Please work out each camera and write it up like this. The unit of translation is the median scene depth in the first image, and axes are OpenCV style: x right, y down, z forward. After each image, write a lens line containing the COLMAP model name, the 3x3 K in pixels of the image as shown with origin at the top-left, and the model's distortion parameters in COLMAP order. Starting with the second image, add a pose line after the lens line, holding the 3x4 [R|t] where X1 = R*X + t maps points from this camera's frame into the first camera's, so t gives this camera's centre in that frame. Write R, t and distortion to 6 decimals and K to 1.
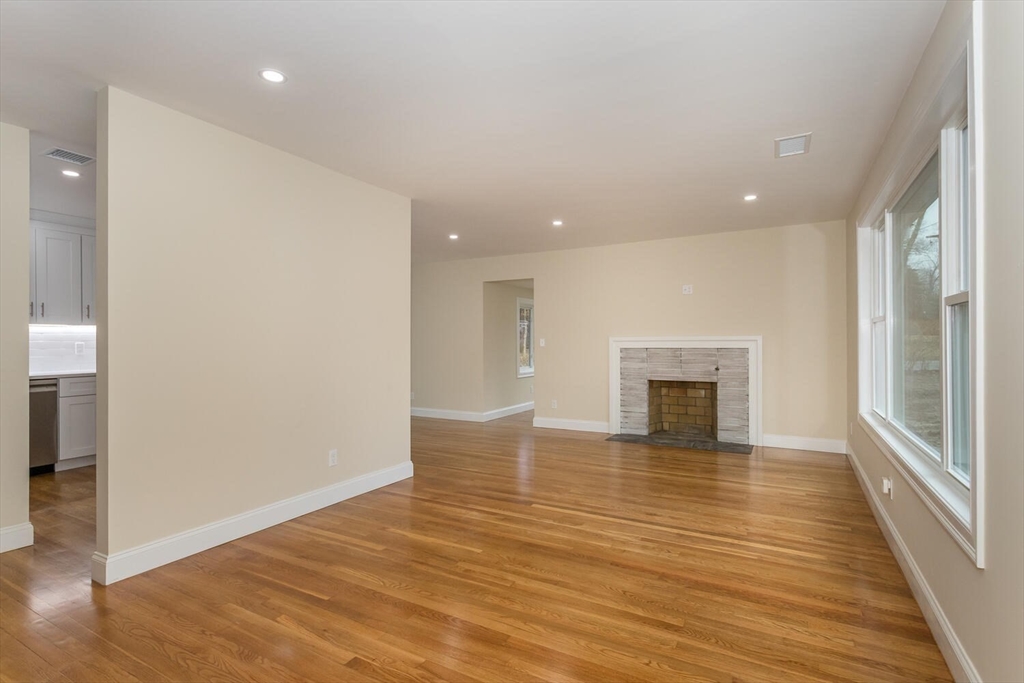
lens RADIAL K [[502.8, 0, 510.9], [0, 502.8, 339.1], [0, 0, 1]] dist [0.001971, 0.000691]
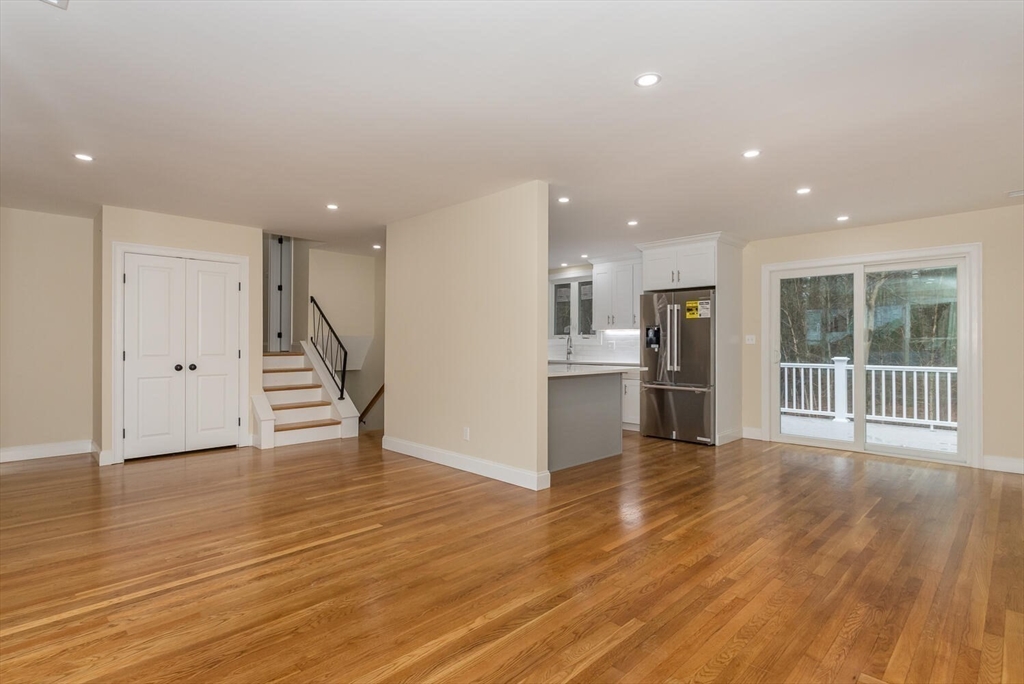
lens RADIAL K [[502.3, 0, 514.3], [0, 502.3, 344.3], [0, 0, 1]] dist [0.012867, 0.000343]
pose [[-0.265805, 0.000865, -0.964026, 0.905977], [0.003583, 0.999994, -0.000090, 0.008151], [0.964020, -0.003478, -0.265807, 1.572532]]
